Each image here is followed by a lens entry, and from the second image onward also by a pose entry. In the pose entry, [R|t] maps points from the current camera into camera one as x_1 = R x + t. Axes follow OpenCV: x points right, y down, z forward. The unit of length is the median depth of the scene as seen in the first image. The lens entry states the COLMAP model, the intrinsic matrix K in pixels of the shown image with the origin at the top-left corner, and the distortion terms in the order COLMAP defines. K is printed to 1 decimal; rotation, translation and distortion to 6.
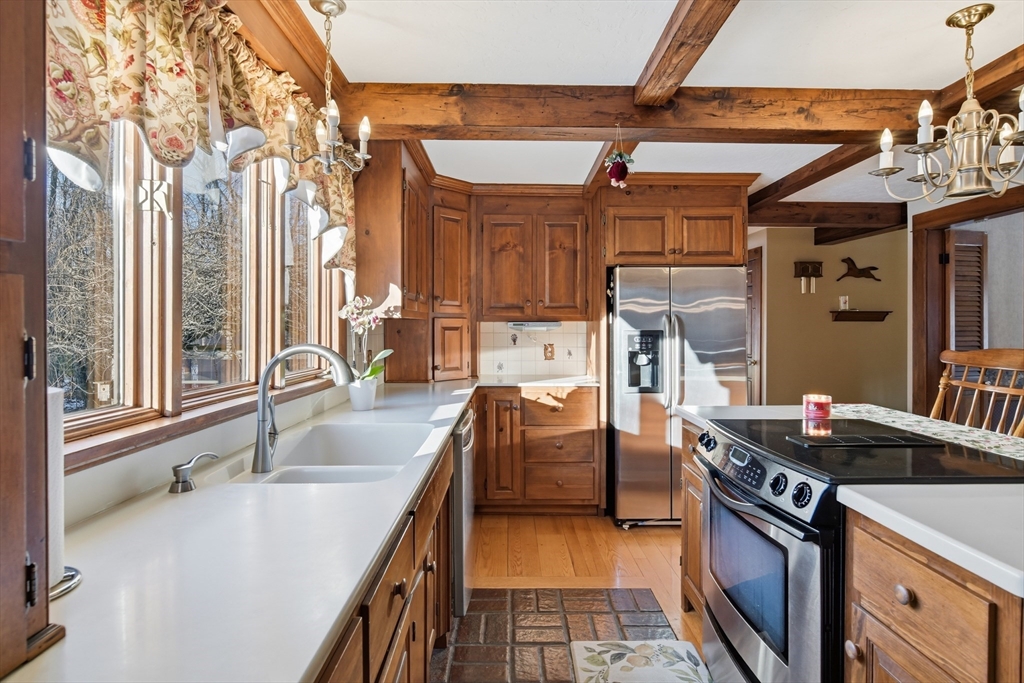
lens RADIAL K [[525.8, 0, 513.2], [0, 525.8, 330.5], [0, 0, 1]] dist [-0.007410, 0.002196]
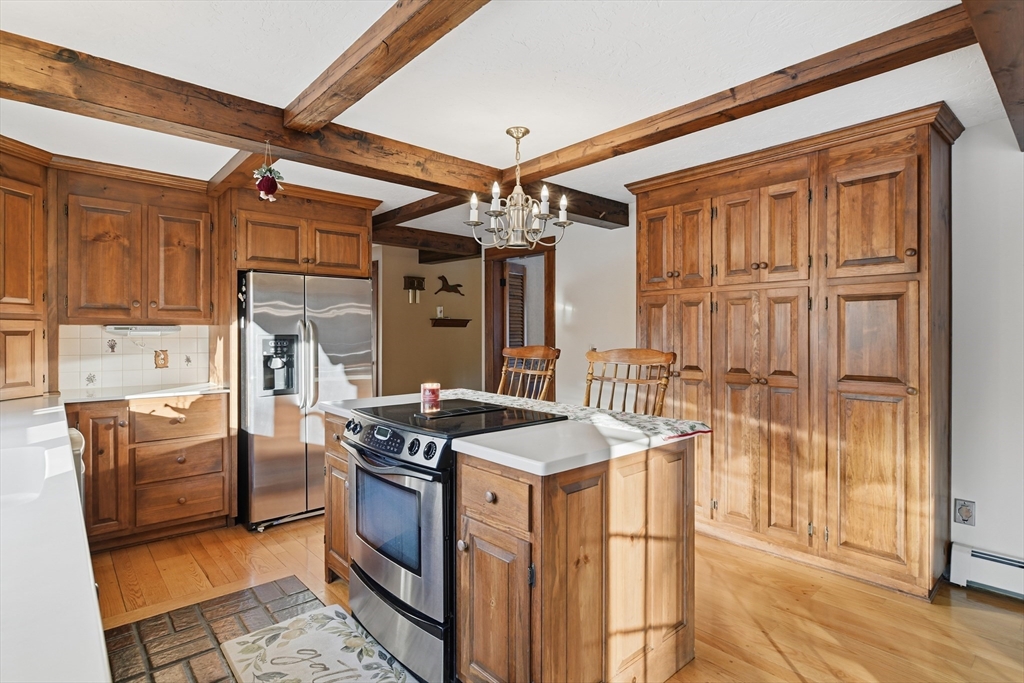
lens RADIAL K [[525.8, 0, 513.2], [0, 525.8, 330.5], [0, 0, 1]] dist [-0.007410, 0.002196]
pose [[0.757057, 0.002065, 0.653346, -0.110864], [0.003145, 0.999972, -0.006805, -0.000055], [-0.653341, 0.007207, 0.757029, -0.119446]]
